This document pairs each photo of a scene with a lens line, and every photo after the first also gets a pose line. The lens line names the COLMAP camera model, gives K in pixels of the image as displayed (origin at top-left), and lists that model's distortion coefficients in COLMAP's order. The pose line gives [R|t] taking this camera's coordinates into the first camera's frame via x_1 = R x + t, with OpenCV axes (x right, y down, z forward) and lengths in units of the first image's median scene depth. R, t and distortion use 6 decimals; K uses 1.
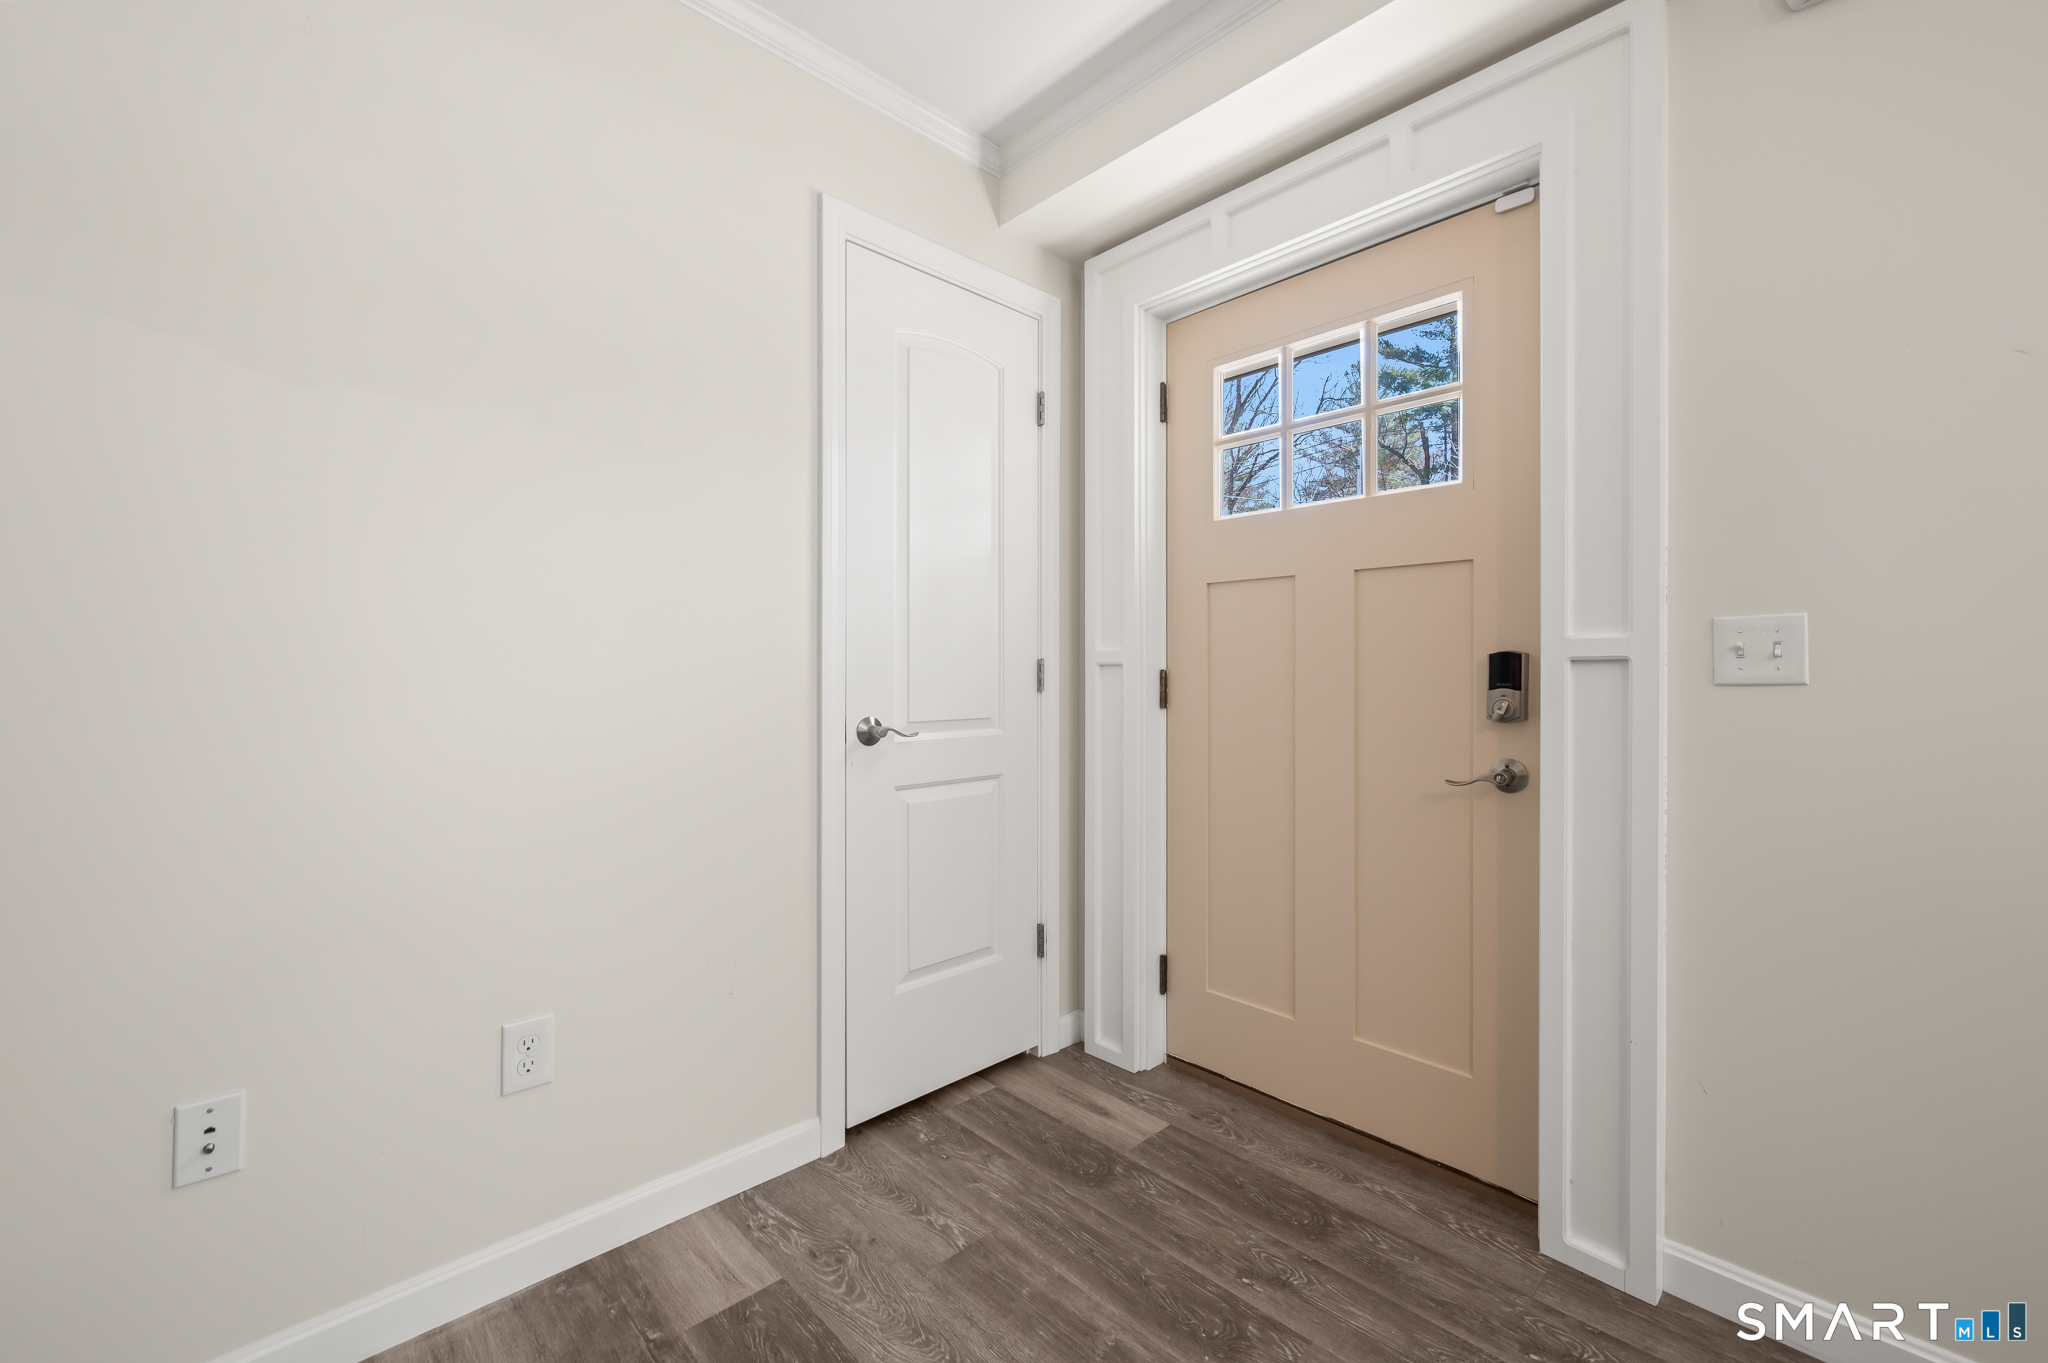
lens RADIAL K [[834.0, 0, 1029.2], [0, 834.0, 676.1], [0, 0, 1]] dist [-0.001876, -0.000185]
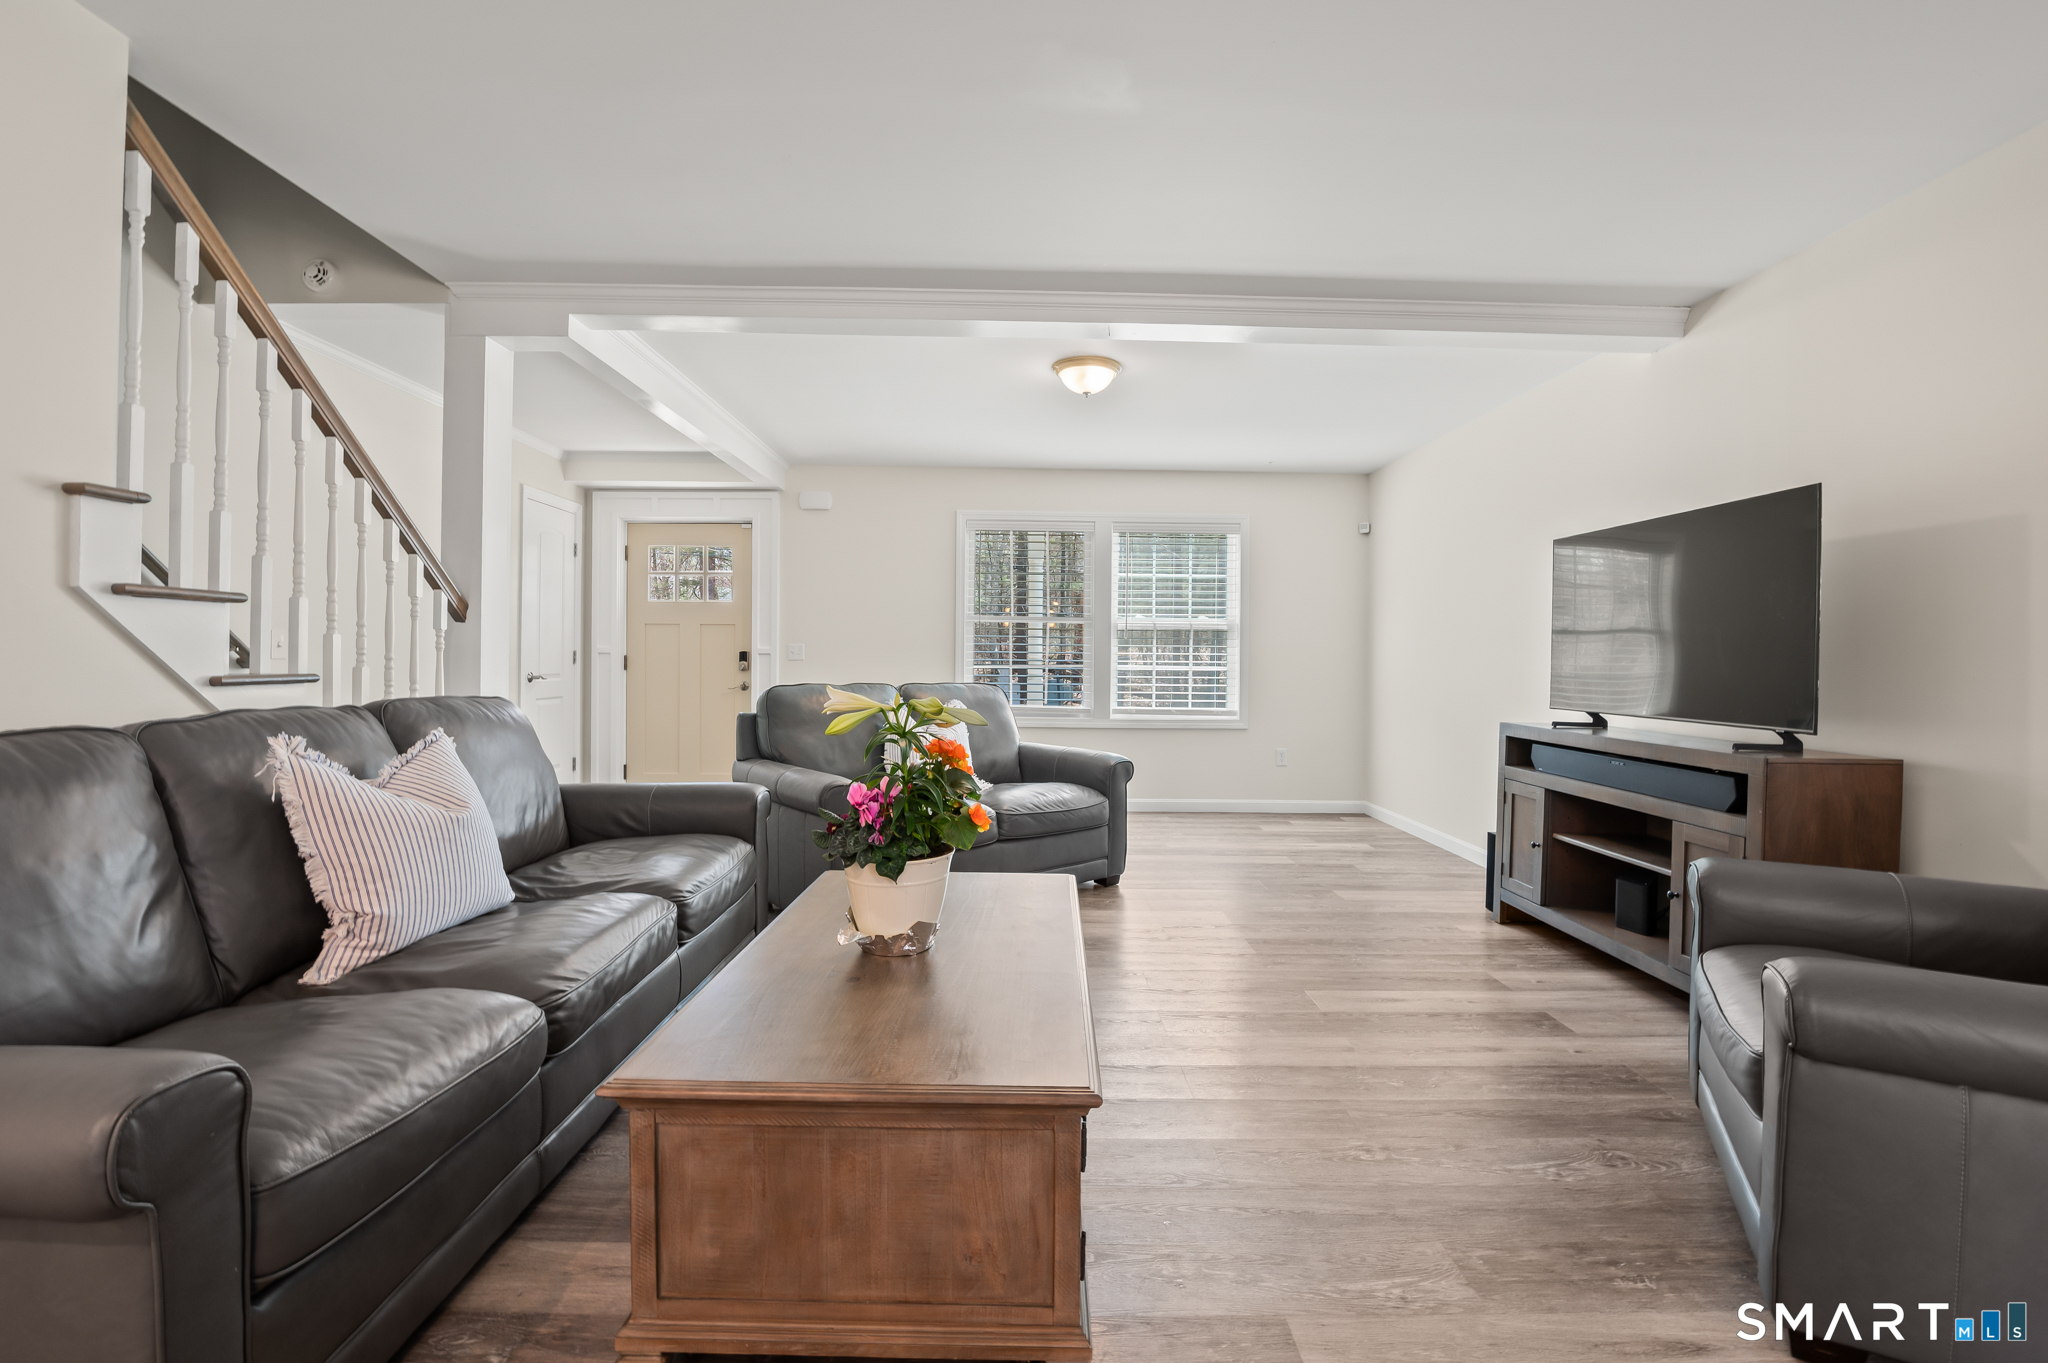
lens RADIAL K [[876.2, 0, 1034.0], [0, 876.2, 664.1], [0, 0, 1]] dist [-0.025136, 0.000171]
pose [[0.674397, 0.001601, 0.738367, -1.117952], [-0.007332, 0.999963, 0.004529, -0.001383], [-0.738332, -0.008469, 0.674384, -2.018107]]
